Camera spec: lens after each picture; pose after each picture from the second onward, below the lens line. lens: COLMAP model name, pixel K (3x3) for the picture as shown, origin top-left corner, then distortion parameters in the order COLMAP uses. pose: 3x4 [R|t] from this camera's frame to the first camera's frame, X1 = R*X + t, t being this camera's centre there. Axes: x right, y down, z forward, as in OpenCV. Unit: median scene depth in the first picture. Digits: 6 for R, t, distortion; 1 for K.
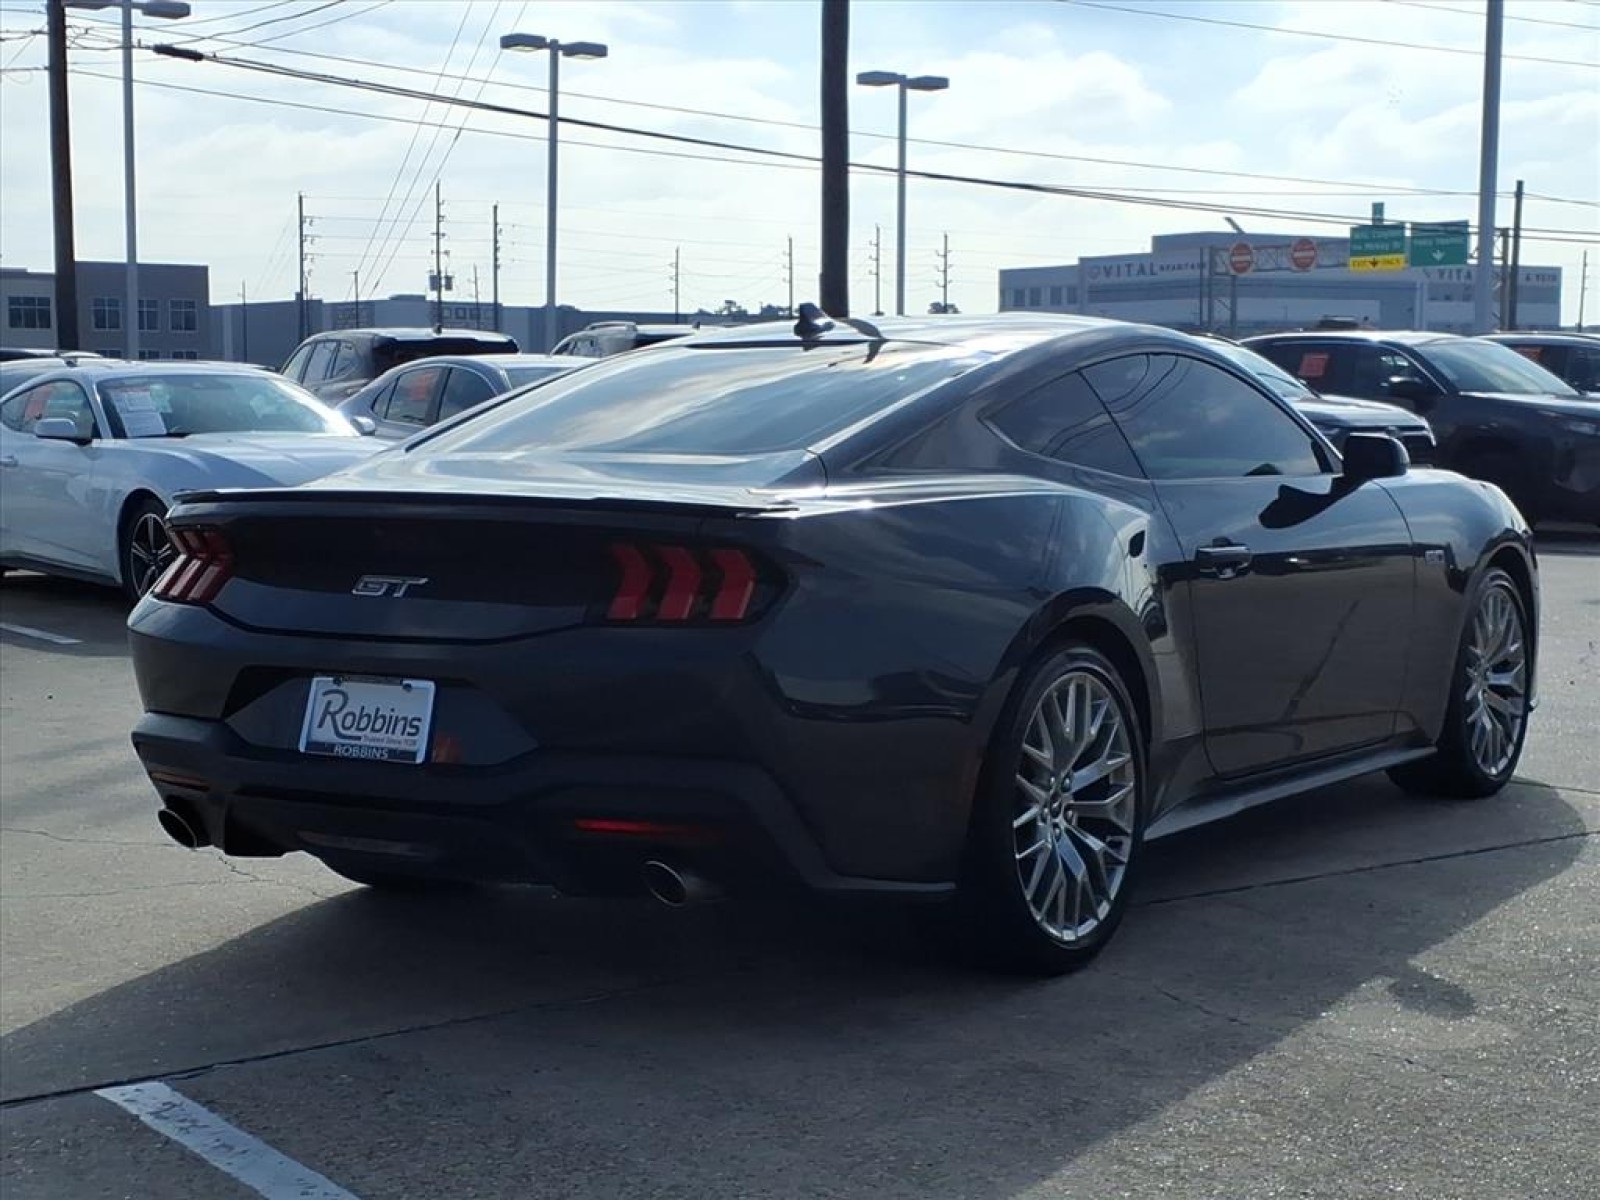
lens RADIAL K [[2486.2, 0, 757.9], [0, 2486.2, 600.5], [0, 0, 1]] dist [0.211948, -0.561259]
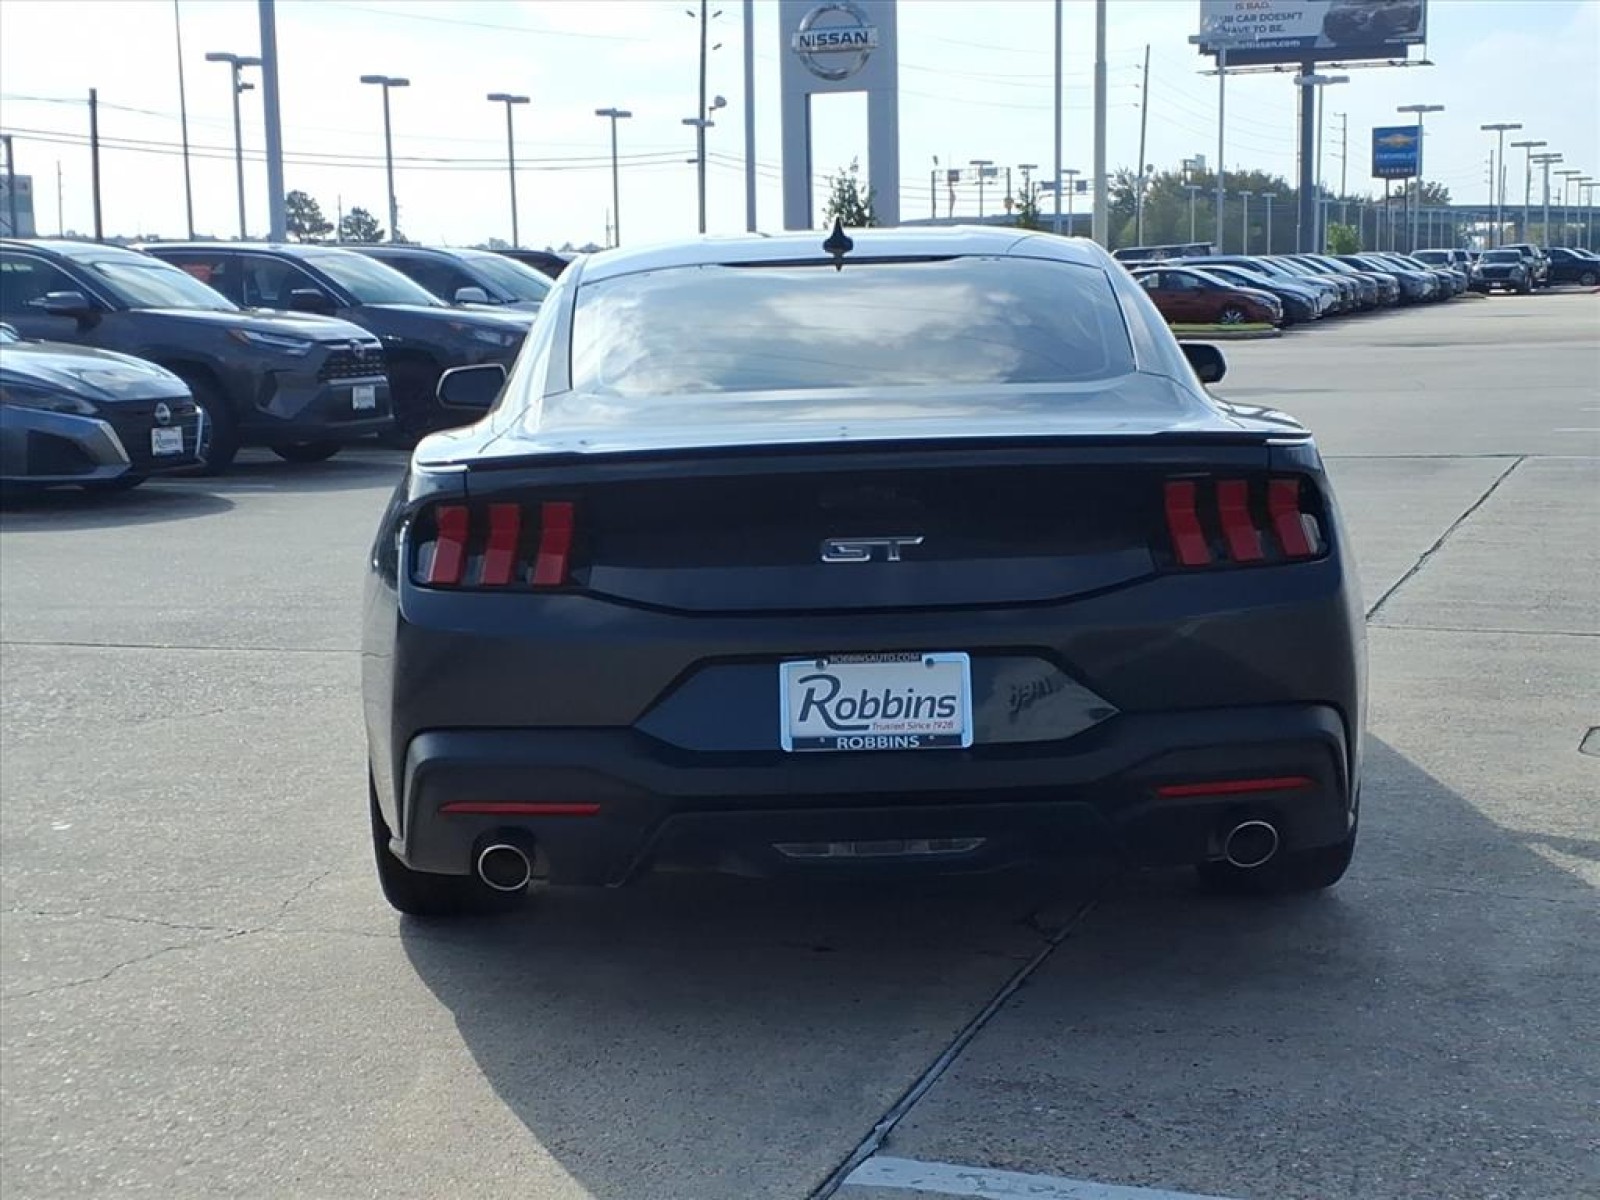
lens RADIAL K [[2486.2, 0, 757.9], [0, 2486.2, 600.5], [0, 0, 1]] dist [0.211948, -0.561259]
pose [[0.824193, -0.085042, 0.559888, -0.664428], [0.065002, 0.996332, 0.055646, -0.038473], [-0.562567, -0.009469, 0.826698, 0.311198]]
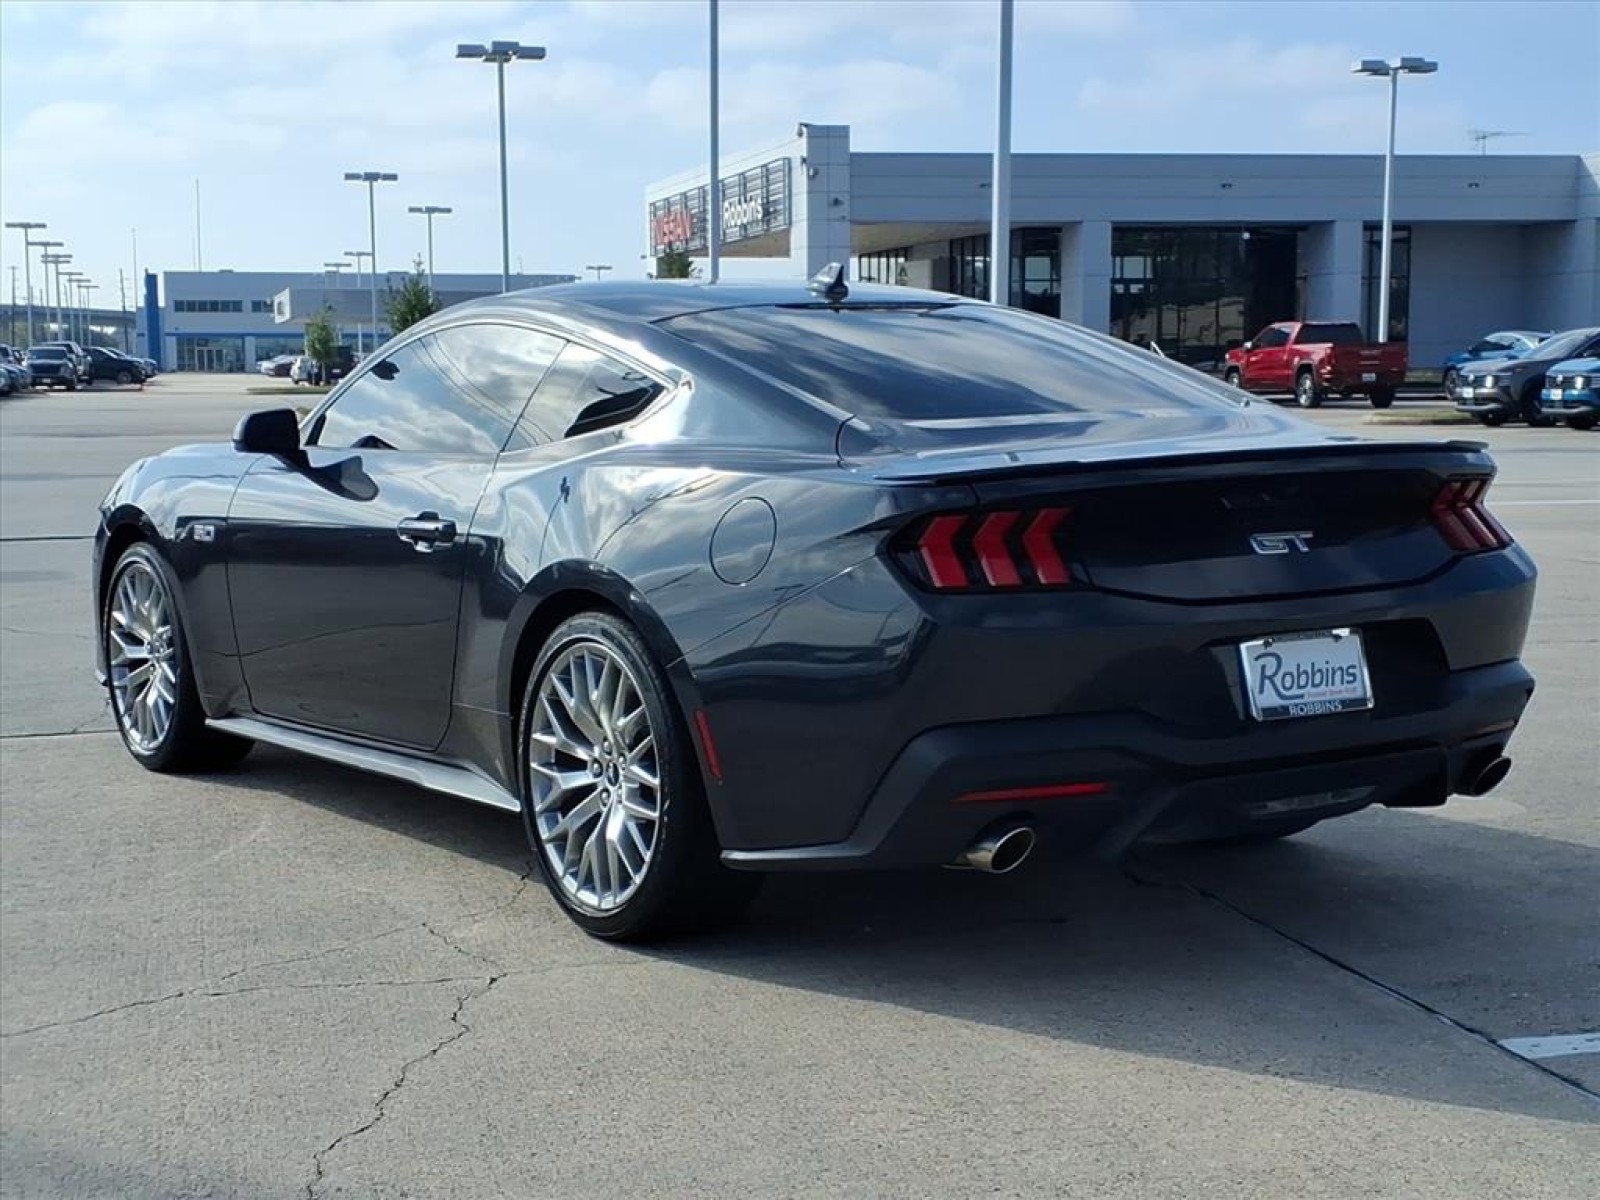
lens RADIAL K [[2529.8, 0, 800.0], [0, 2529.8, 600.0], [0, 0, 1]] dist [0.010493, -0.090800]
pose [[0.387805, -0.088358, 0.917497, -1.151622], [0.082444, 0.994730, 0.060949, -0.060380], [-0.918047, 0.052005, 0.393046, 0.783564]]
